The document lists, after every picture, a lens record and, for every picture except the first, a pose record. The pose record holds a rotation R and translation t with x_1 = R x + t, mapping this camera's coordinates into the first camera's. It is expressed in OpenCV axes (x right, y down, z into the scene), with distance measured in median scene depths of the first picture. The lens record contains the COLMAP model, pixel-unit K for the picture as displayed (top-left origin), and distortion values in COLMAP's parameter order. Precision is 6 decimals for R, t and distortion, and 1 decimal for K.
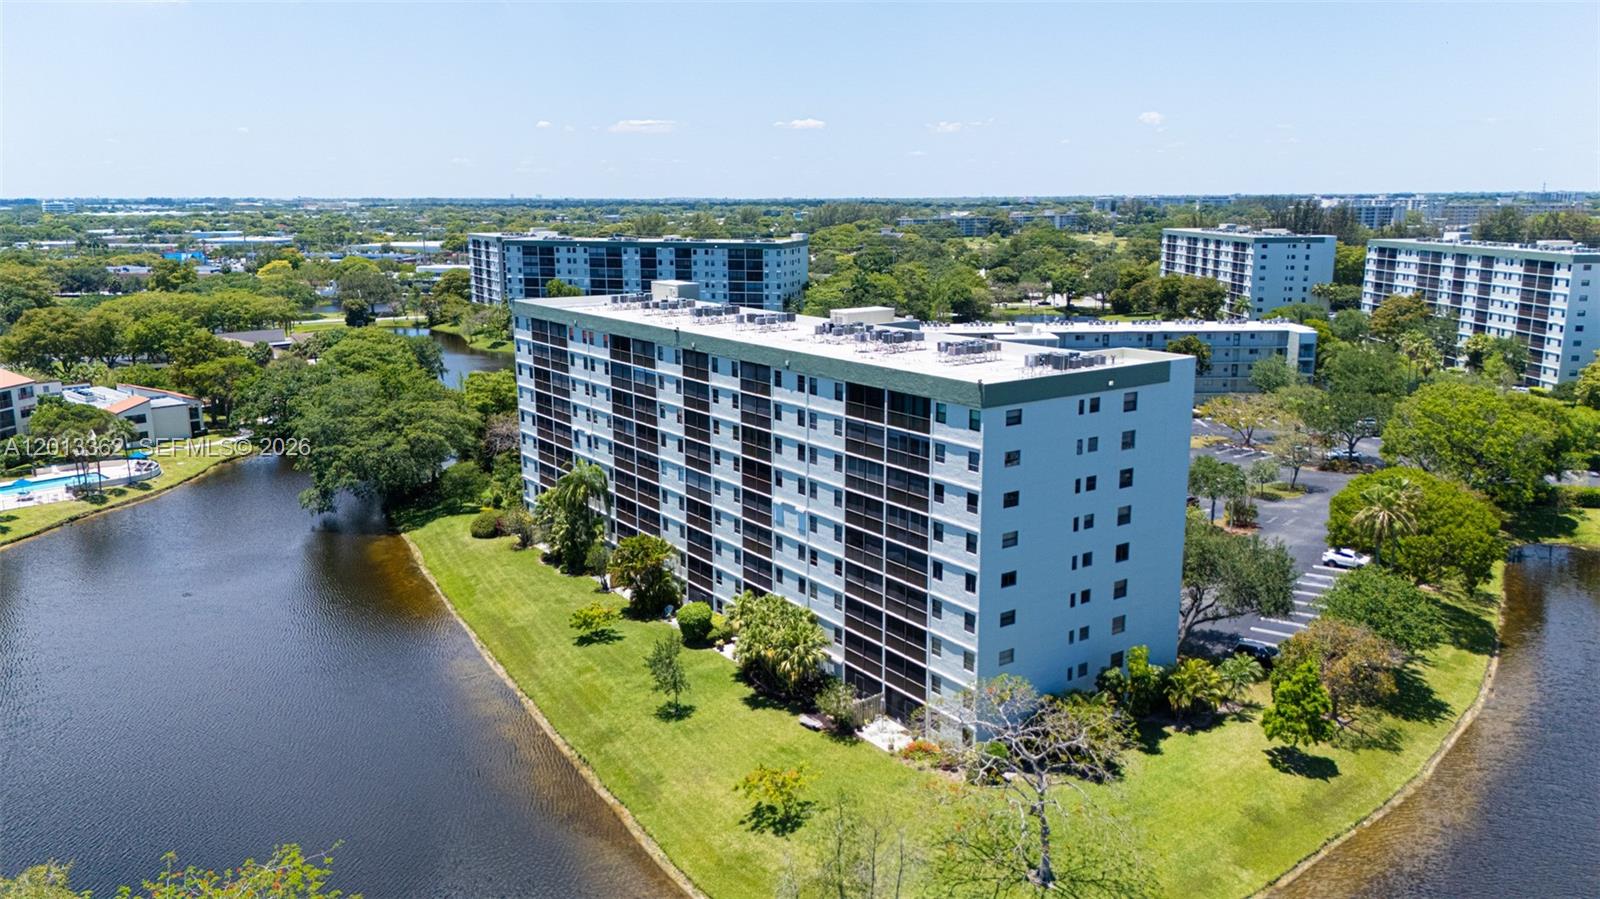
lens RADIAL K [[1177.2, 0, 808.0], [0, 1177.2, 449.0], [0, 0, 1]] dist [0.052564, -0.025861]
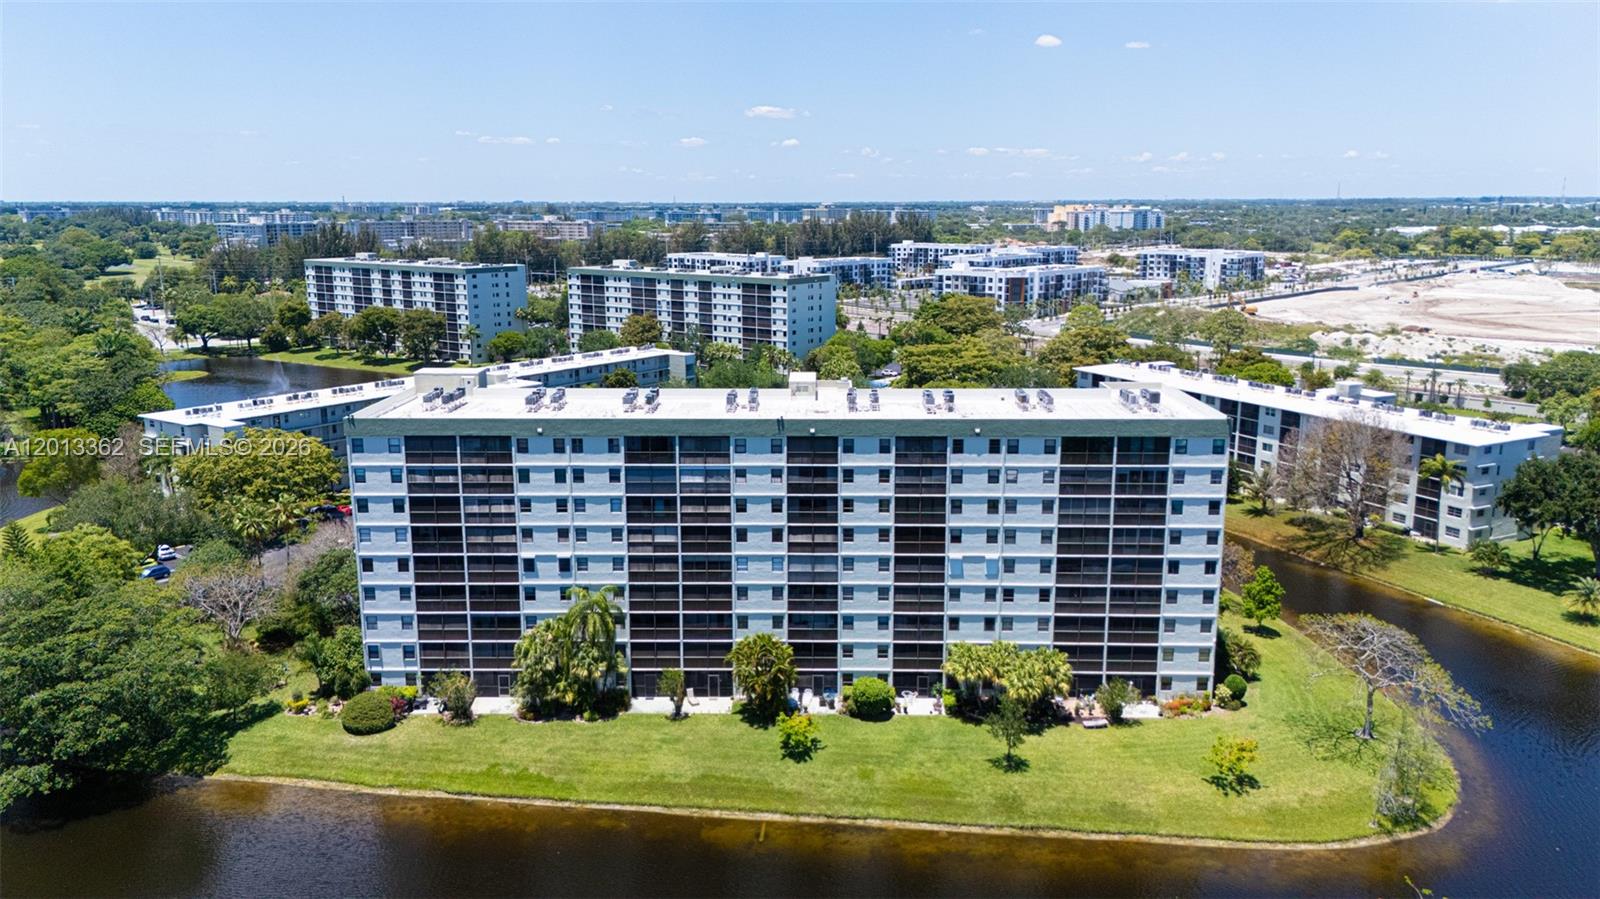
lens RADIAL K [[1177.2, 0, 807.1], [0, 1177.2, 446.2], [0, 0, 1]] dist [0.052564, -0.025861]
pose [[0.601439, -0.159889, 0.782756, -0.947393], [0.167161, 0.983267, 0.072406, -0.158814], [-0.781235, 0.087298, 0.618102, 0.415670]]
